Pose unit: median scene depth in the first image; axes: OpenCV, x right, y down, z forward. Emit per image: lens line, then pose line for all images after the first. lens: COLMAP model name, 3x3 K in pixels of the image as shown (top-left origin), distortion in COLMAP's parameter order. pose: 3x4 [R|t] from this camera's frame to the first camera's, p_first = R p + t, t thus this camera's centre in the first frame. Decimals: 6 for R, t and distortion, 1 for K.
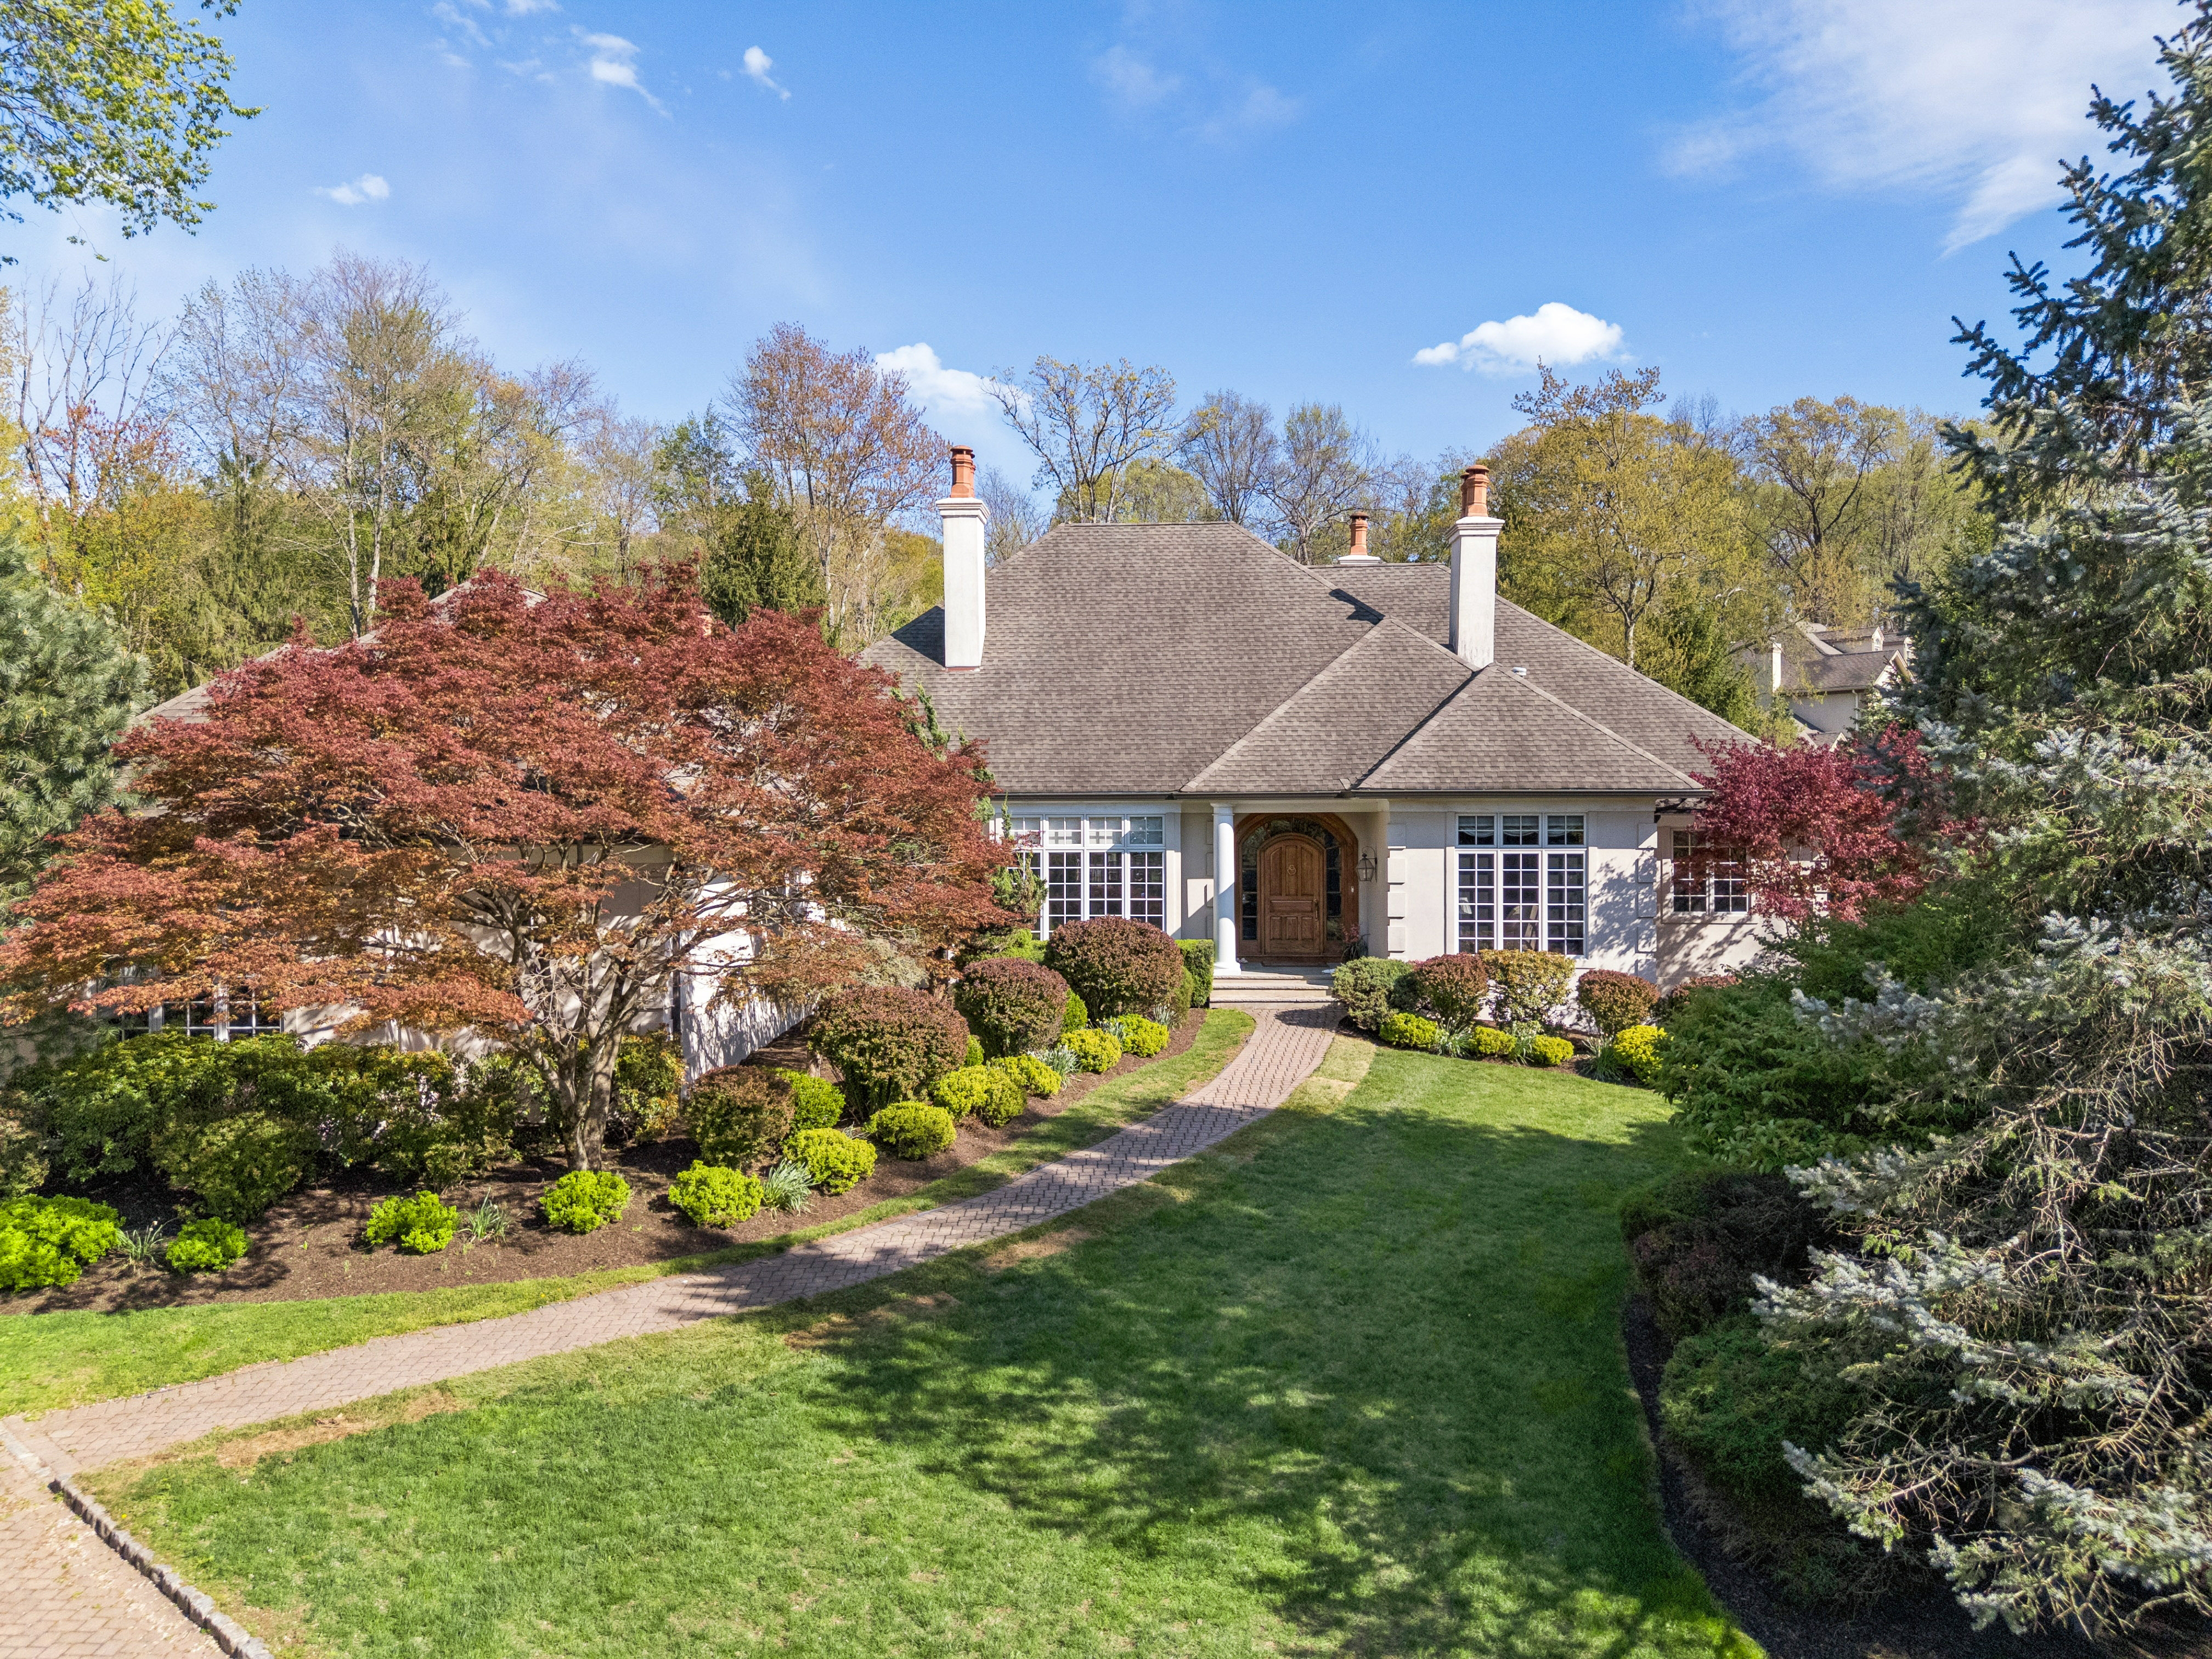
lens RADIAL K [[1596.6, 0, 1108.4], [0, 1596.6, 836.8], [0, 0, 1]] dist [0.073427, -0.064738]
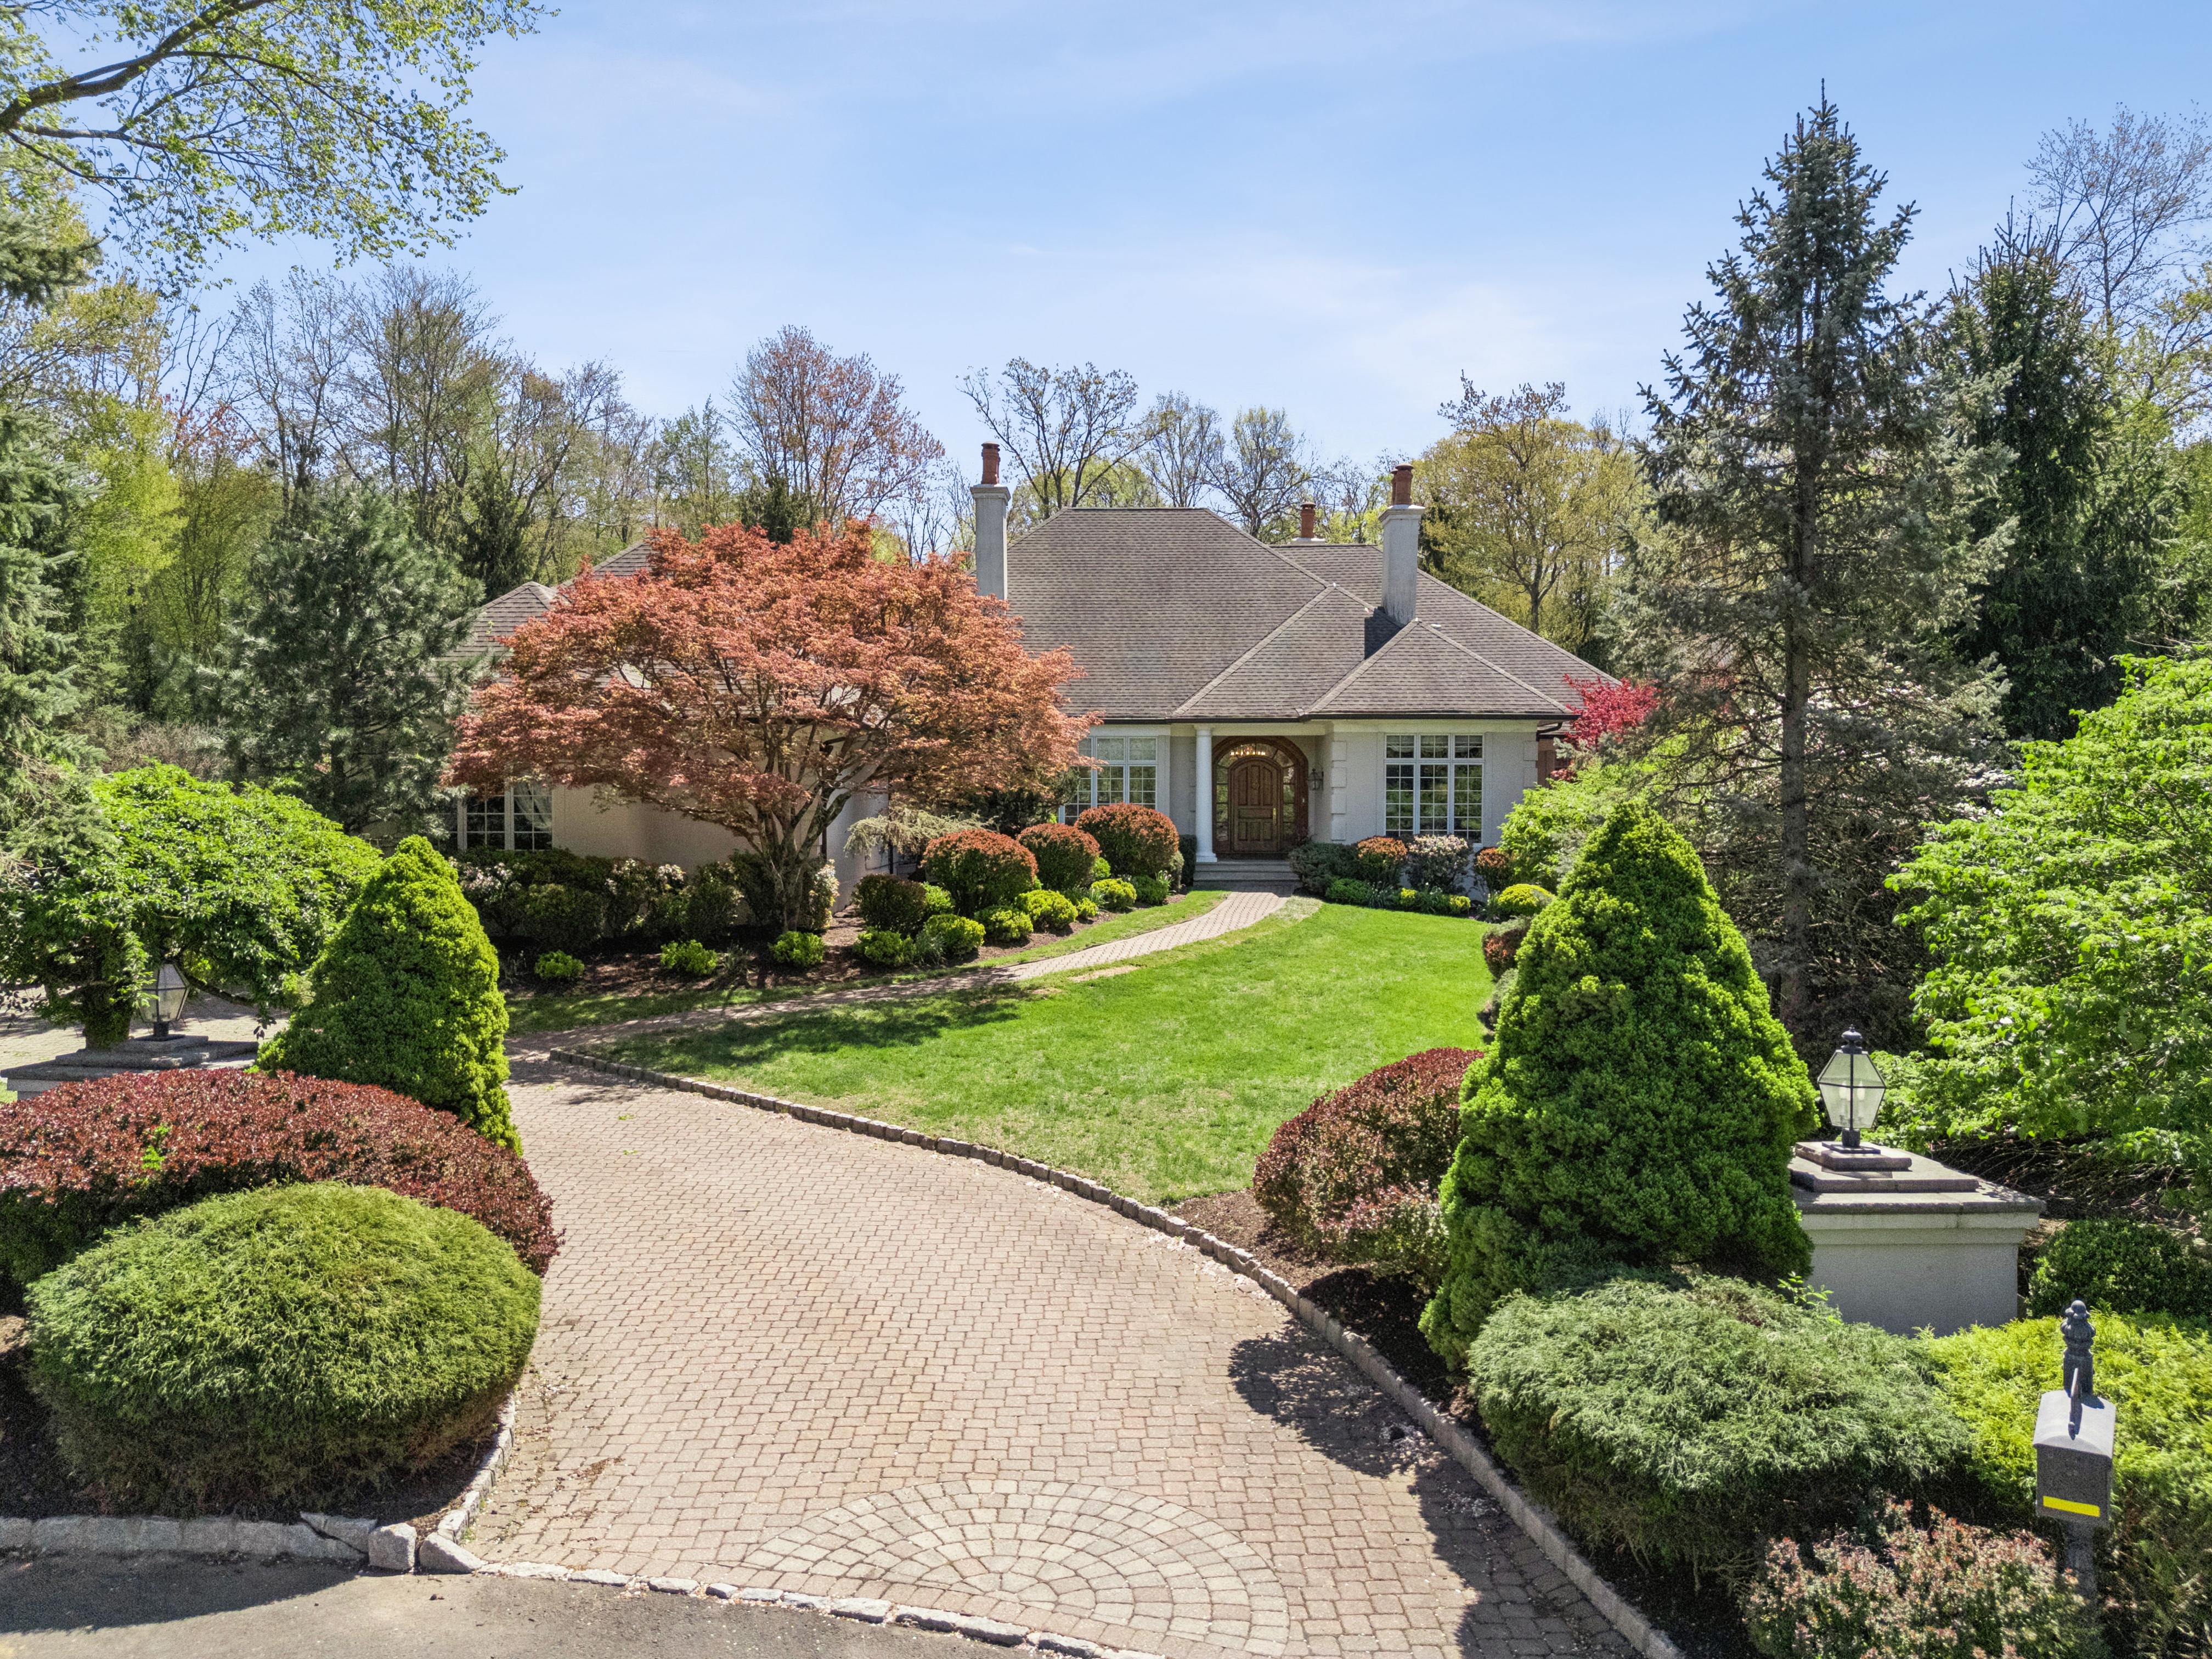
lens RADIAL K [[1596.6, 0, 1108.4], [0, 1596.6, 836.8], [0, 0, 1]] dist [0.073427, -0.064738]
pose [[0.999262, 0.005246, 0.038041, -0.054214], [-0.005305, 0.999985, 0.001451, 0.068469], [-0.038033, -0.001652, 0.999275, -0.278238]]
